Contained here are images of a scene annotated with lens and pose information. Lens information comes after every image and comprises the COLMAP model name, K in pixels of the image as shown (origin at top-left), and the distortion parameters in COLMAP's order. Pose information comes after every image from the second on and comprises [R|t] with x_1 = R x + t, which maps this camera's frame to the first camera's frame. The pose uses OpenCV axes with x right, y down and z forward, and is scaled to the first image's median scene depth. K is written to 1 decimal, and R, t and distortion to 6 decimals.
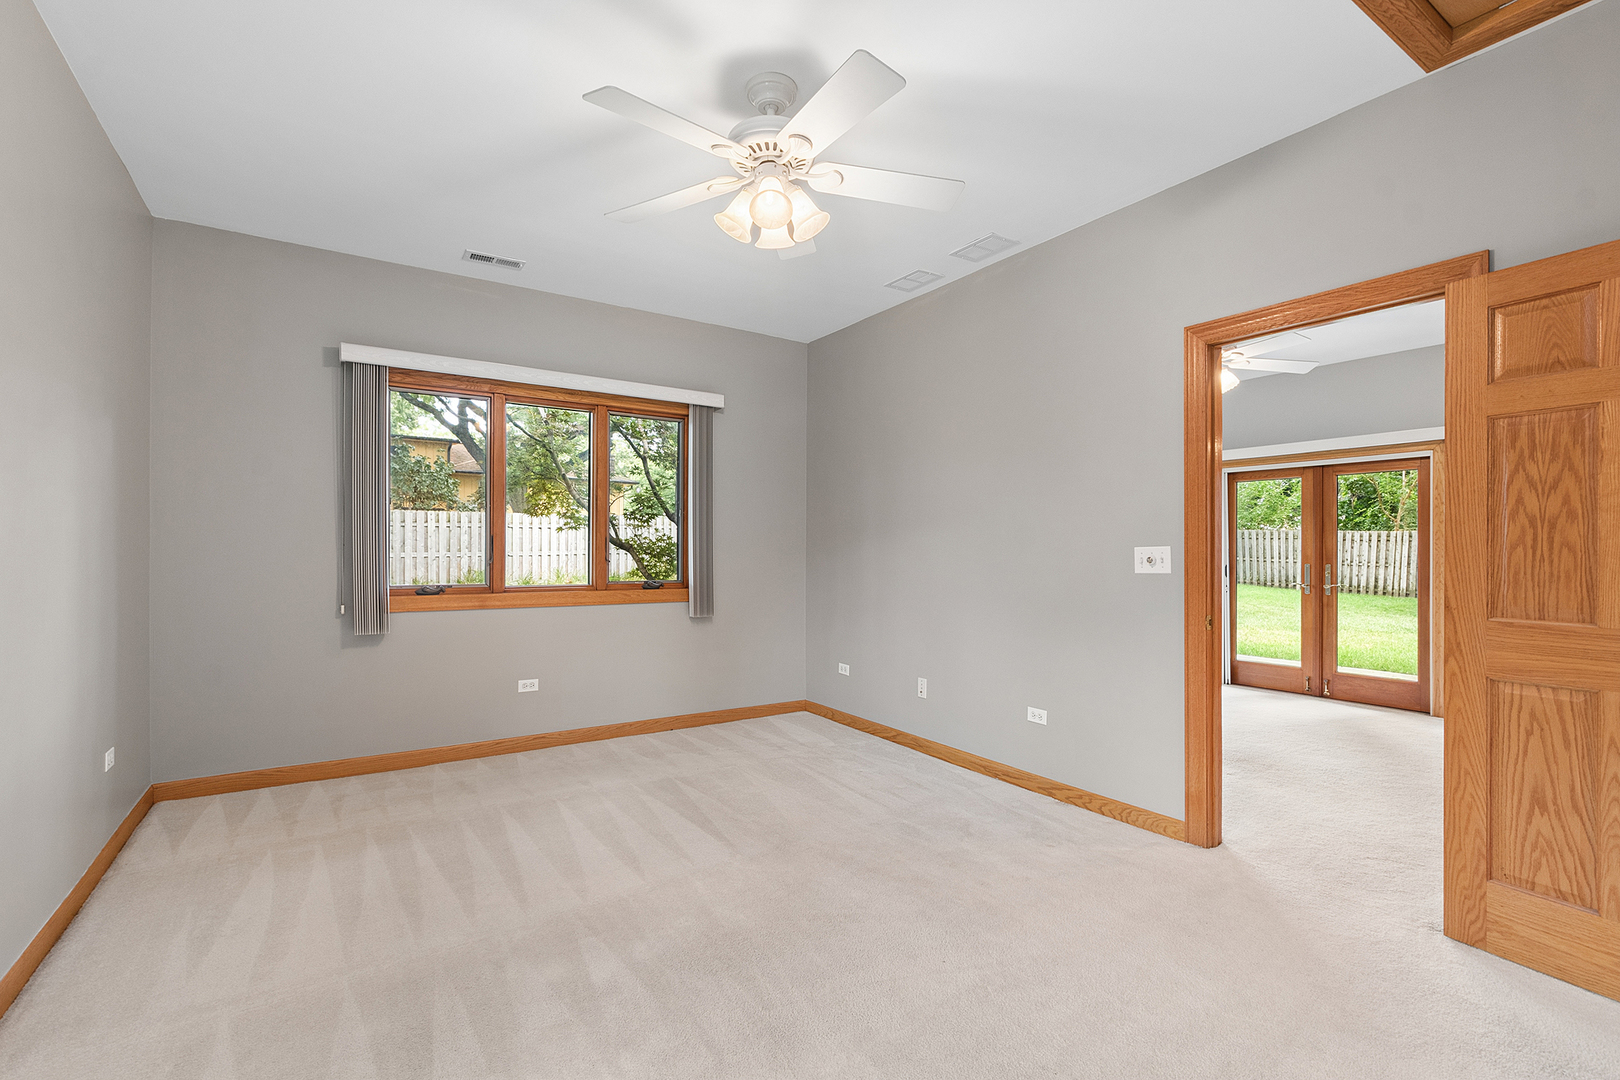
lens RADIAL K [[718.7, 0, 811.5], [0, 718.7, 544.4], [0, 0, 1]] dist [-0.008678, 0.000838]
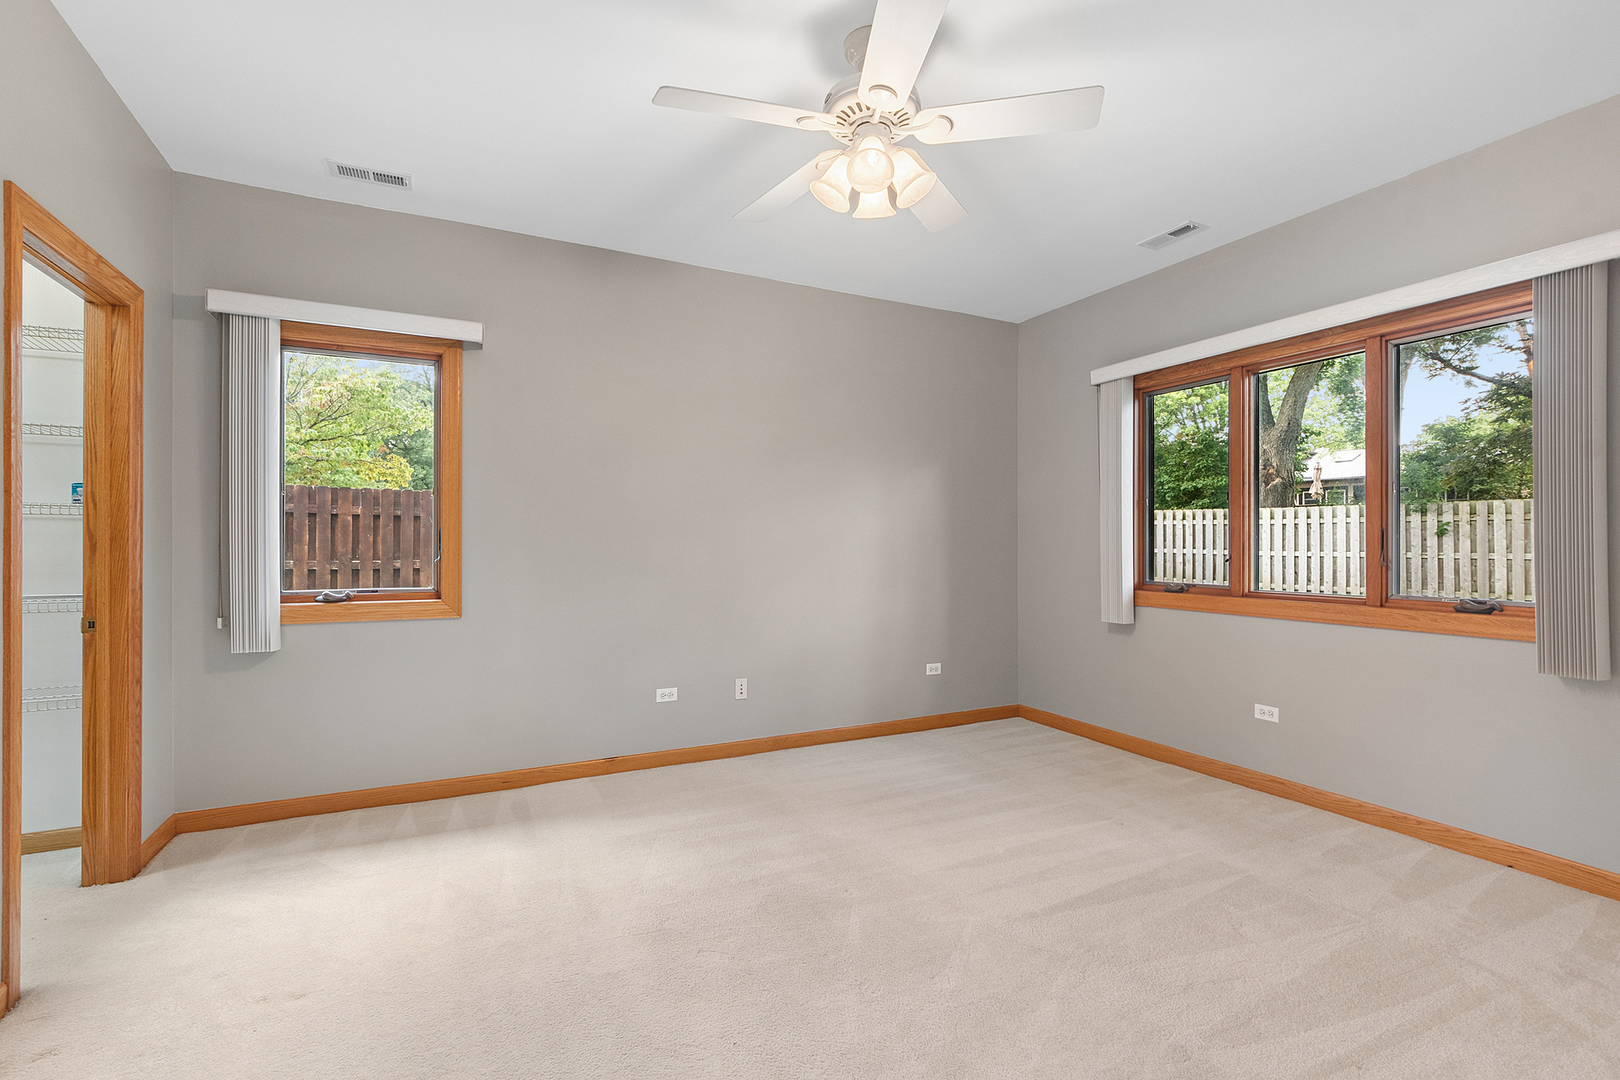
lens RADIAL K [[718.7, 0, 810.8], [0, 718.7, 542.5], [0, 0, 1]] dist [-0.008678, 0.000838]
pose [[-0.122661, -0.009262, -0.992405, 0.495285], [-0.001139, 0.999957, -0.009191, 0.010512], [0.992448, 0.000003, -0.122666, 0.601231]]
